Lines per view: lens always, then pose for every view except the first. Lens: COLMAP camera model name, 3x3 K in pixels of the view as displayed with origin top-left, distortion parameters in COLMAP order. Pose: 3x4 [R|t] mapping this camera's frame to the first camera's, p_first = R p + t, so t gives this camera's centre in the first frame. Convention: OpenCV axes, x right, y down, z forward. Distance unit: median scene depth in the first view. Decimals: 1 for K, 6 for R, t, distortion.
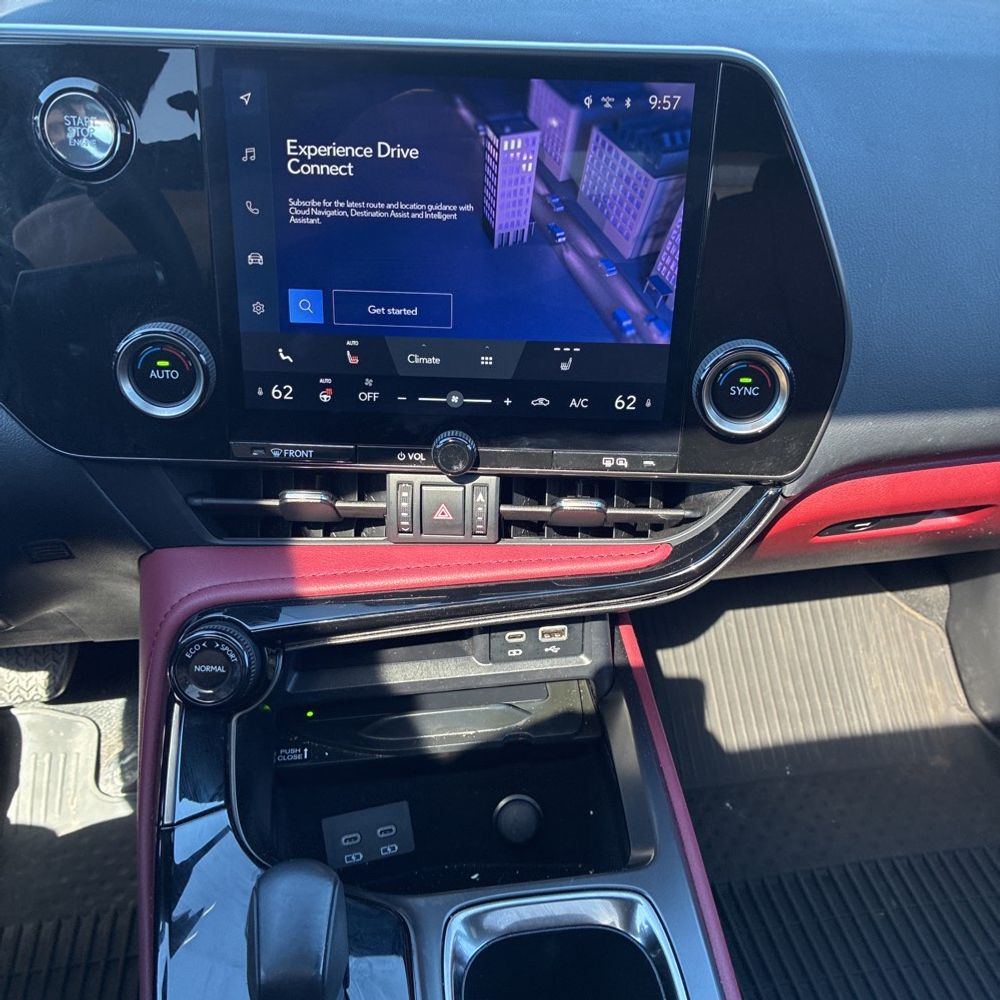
lens RADIAL K [[1013.6, 0, 527.5], [0, 1013.6, 486.0], [0, 0, 1]] dist [0.019247, 0.000000]
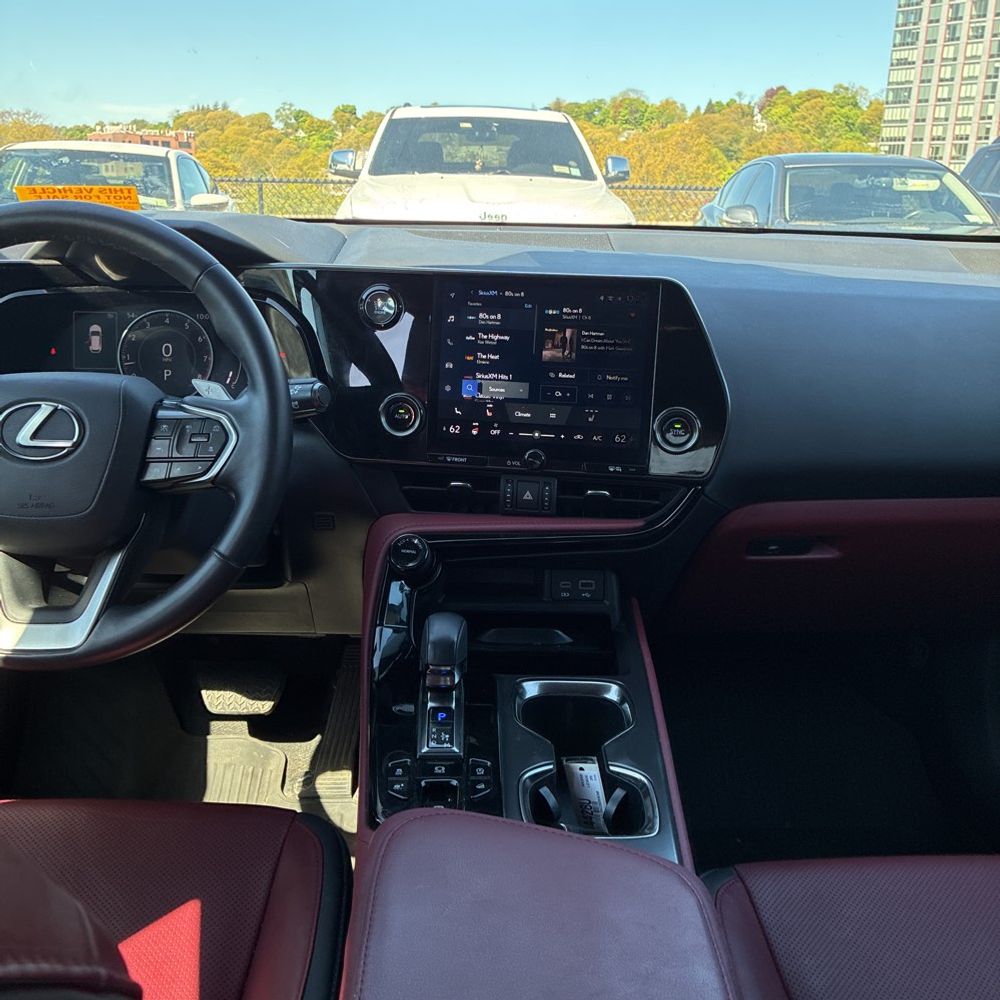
lens RADIAL K [[1013.6, 0, 501.8], [0, 1013.6, 490.5], [0, 0, 1]] dist [0.019247, 0.000000]
pose [[0.988329, 0.030299, -0.149290, 0.165868], [-0.075095, 0.949574, -0.304419, 0.642004], [0.132538, 0.312077, 0.940767, -0.891906]]
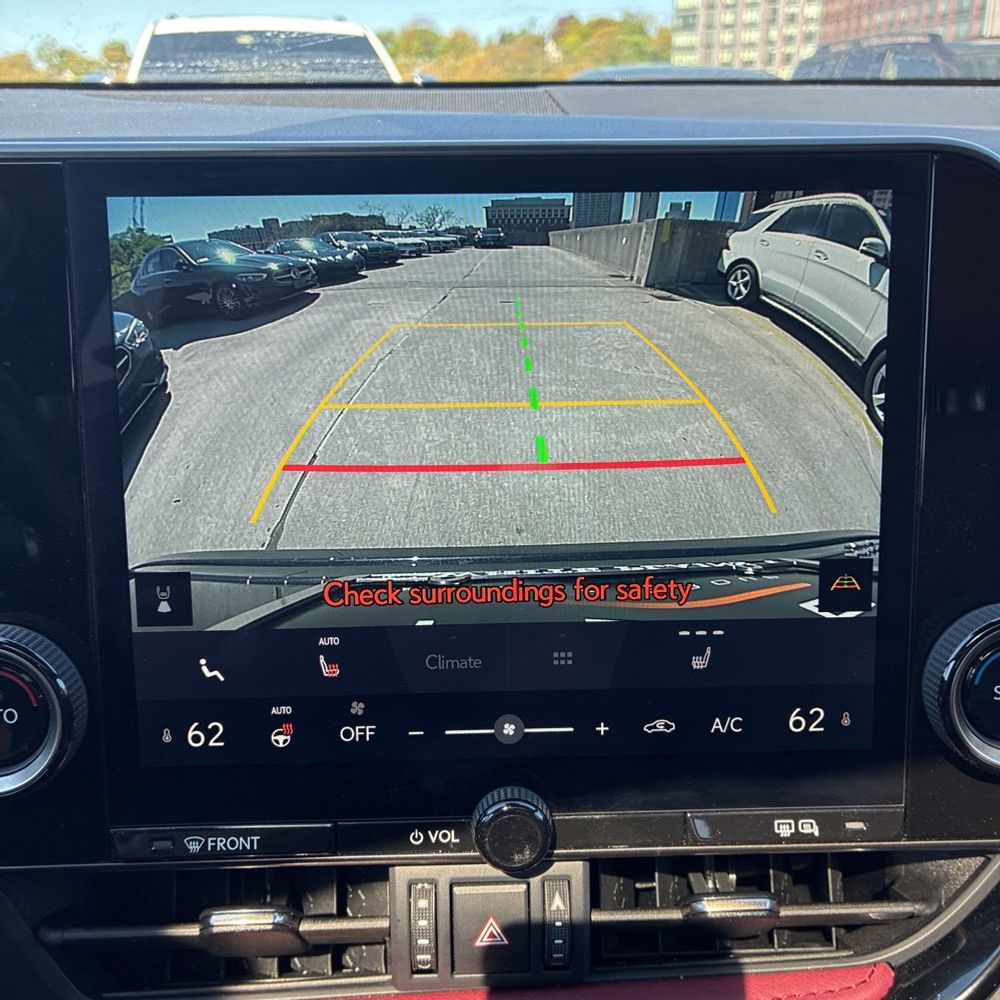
lens RADIAL K [[1013.6, 0, 496.6], [0, 1013.6, 498.5], [0, 0, 1]] dist [0.019247, 0.000000]
pose [[0.998577, -0.050983, 0.015623, -0.079726], [0.053263, 0.967590, -0.246847, -0.069922], [-0.002532, 0.247328, 0.968929, 0.408260]]
